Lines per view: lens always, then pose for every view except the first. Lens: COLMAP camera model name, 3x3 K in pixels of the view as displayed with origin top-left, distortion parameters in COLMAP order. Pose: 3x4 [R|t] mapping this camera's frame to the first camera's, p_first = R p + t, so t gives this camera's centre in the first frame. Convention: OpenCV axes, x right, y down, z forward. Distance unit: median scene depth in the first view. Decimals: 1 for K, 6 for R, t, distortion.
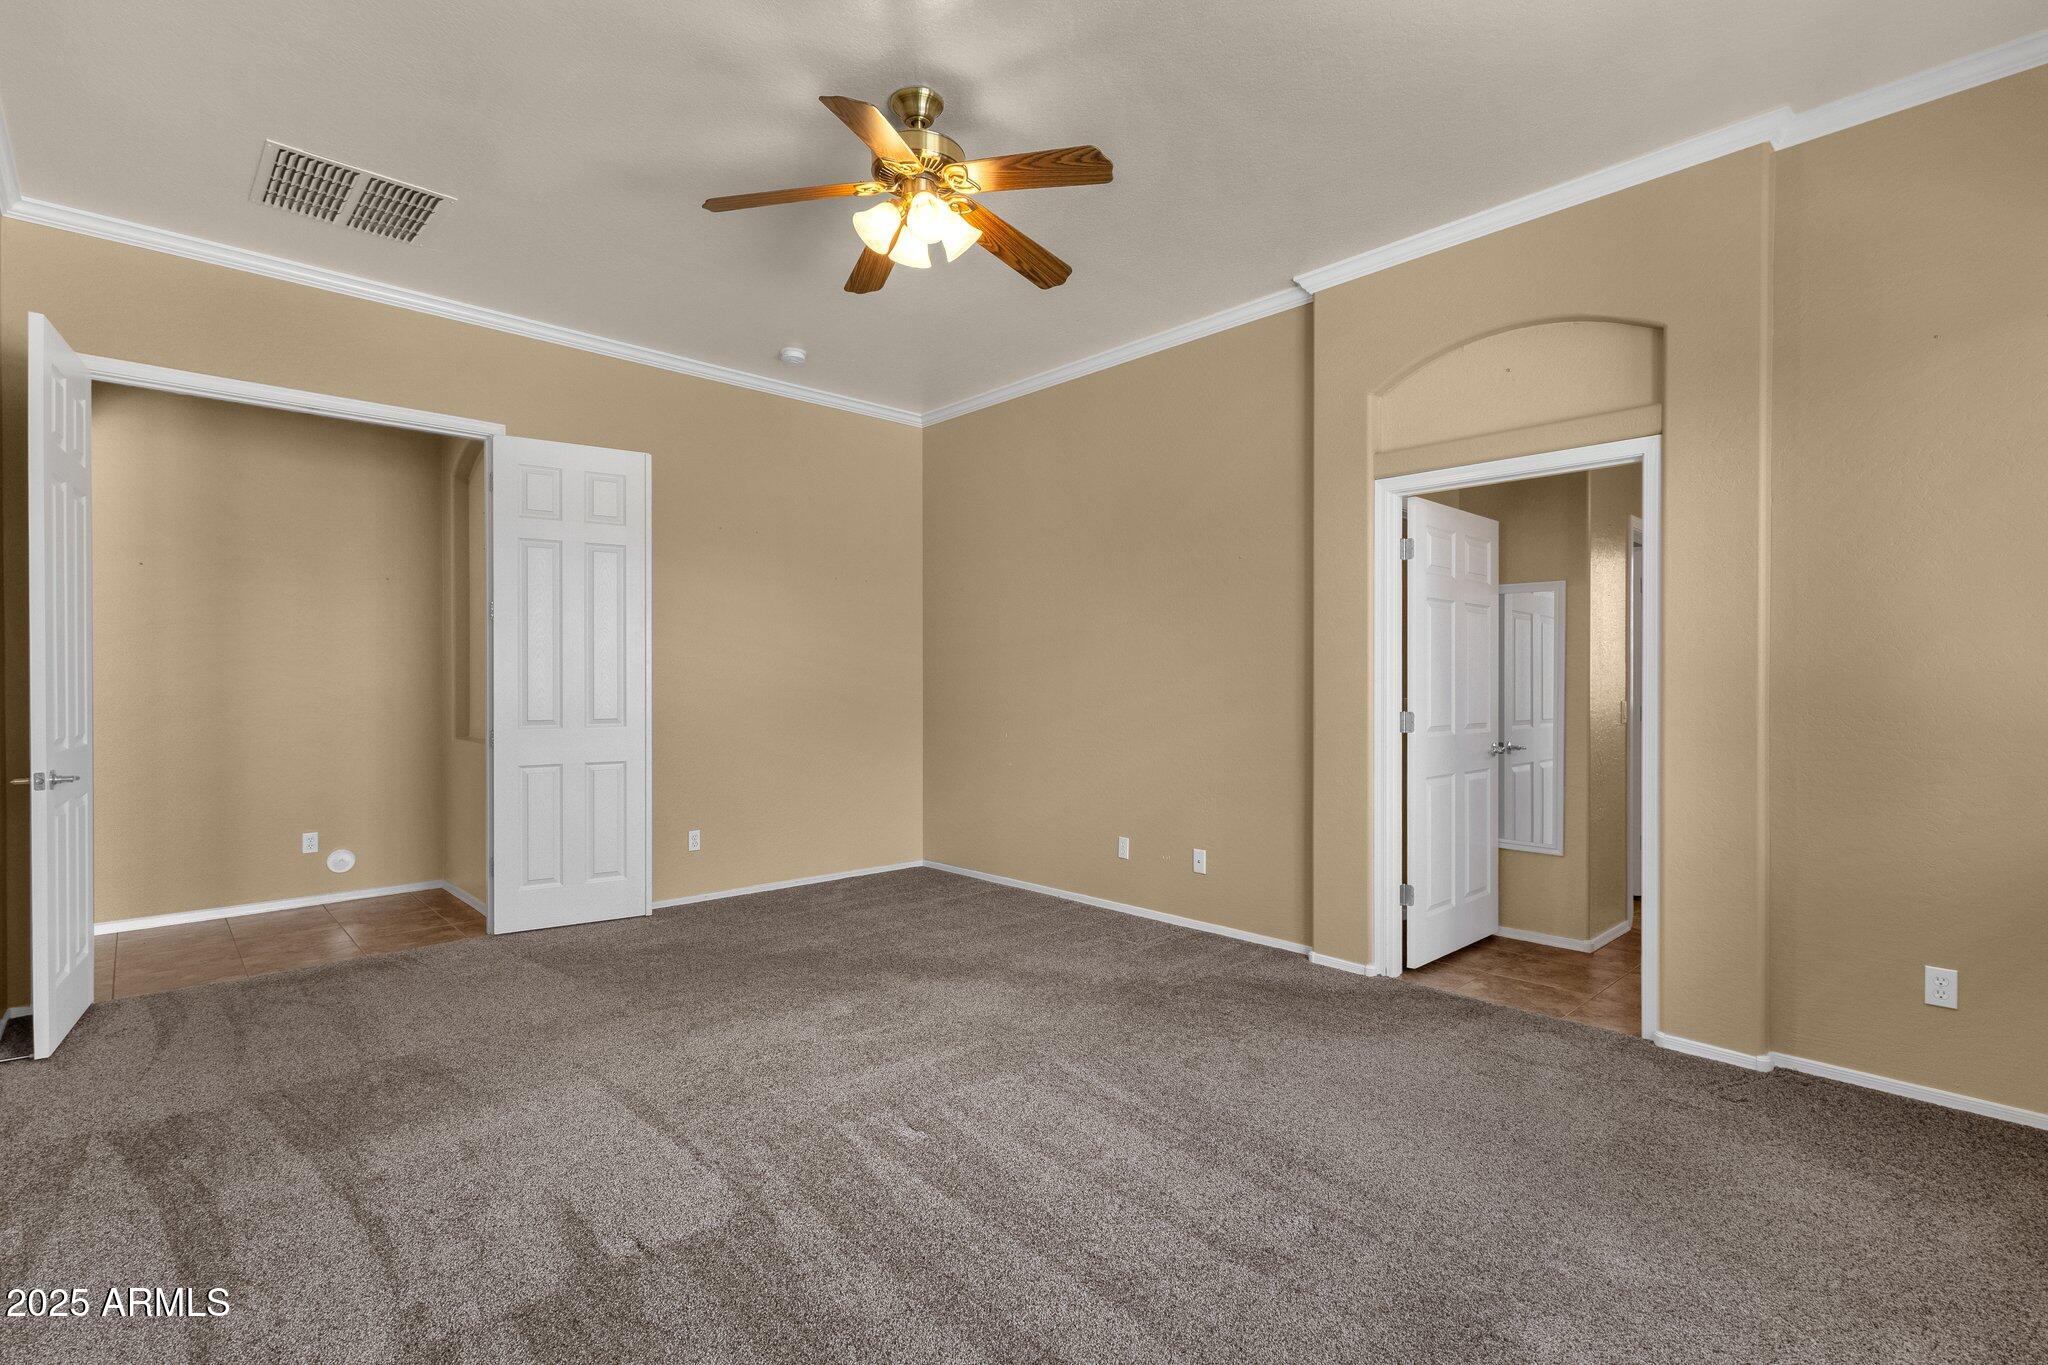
lens RADIAL K [[961.6, 0, 1028.4], [0, 961.6, 686.5], [0, 0, 1]] dist [0.013983, 0.000337]
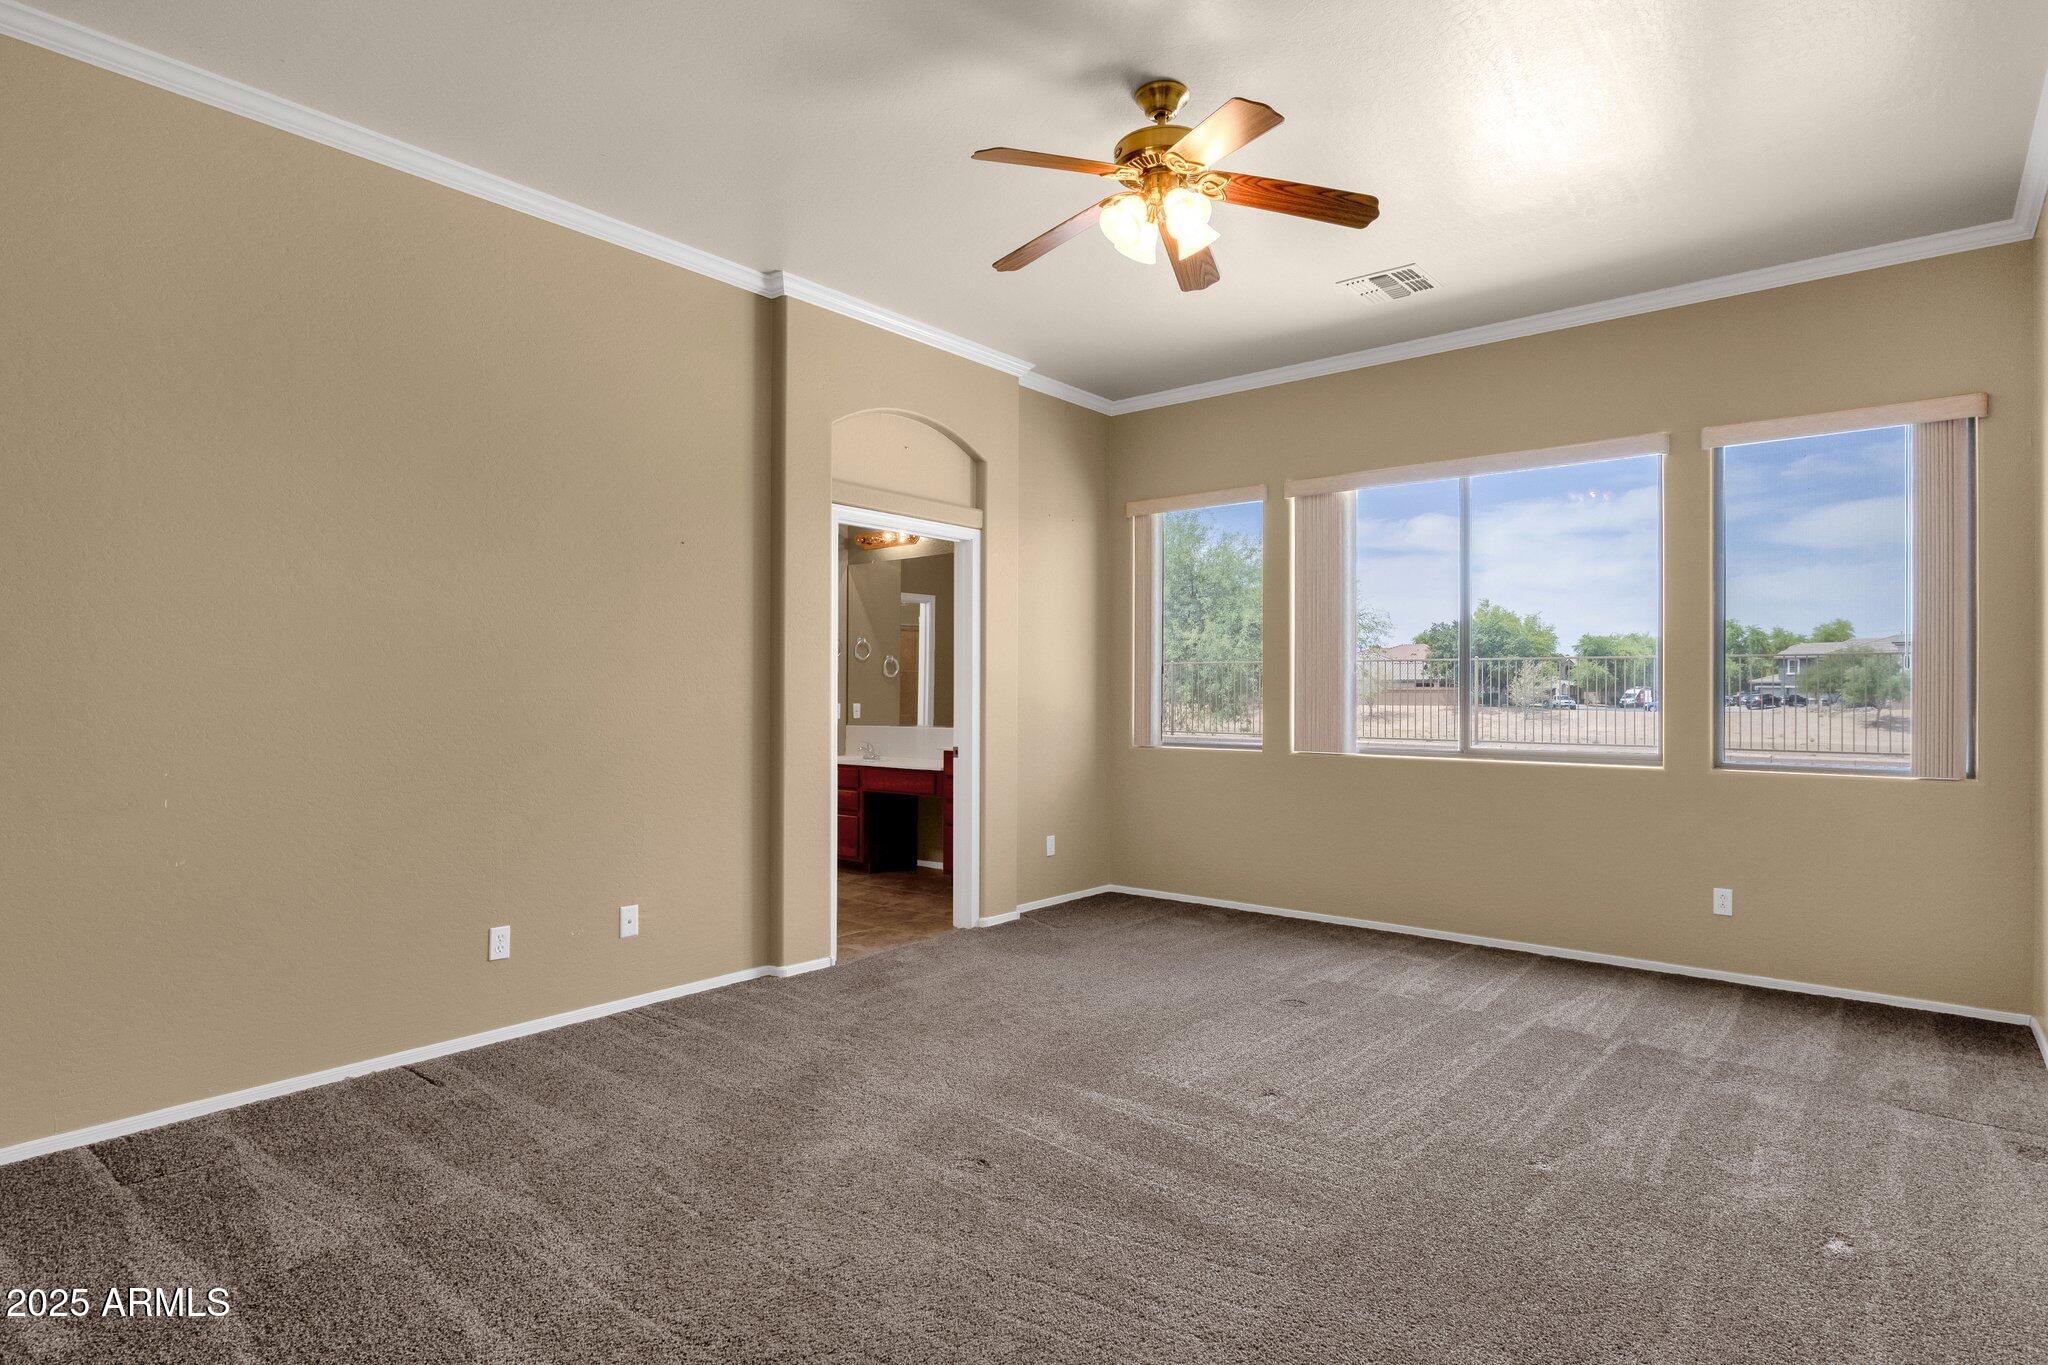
lens RADIAL K [[1094.8, 0, 1021.7], [0, 1094.8, 698.8], [0, 0, 1]] dist [0.002131, 0.000444]
pose [[-0.129057, -0.008634, 0.991600, -0.864854], [0.004496, 0.999947, 0.009292, -0.006474], [-0.991627, 0.005658, -0.129011, 0.932159]]
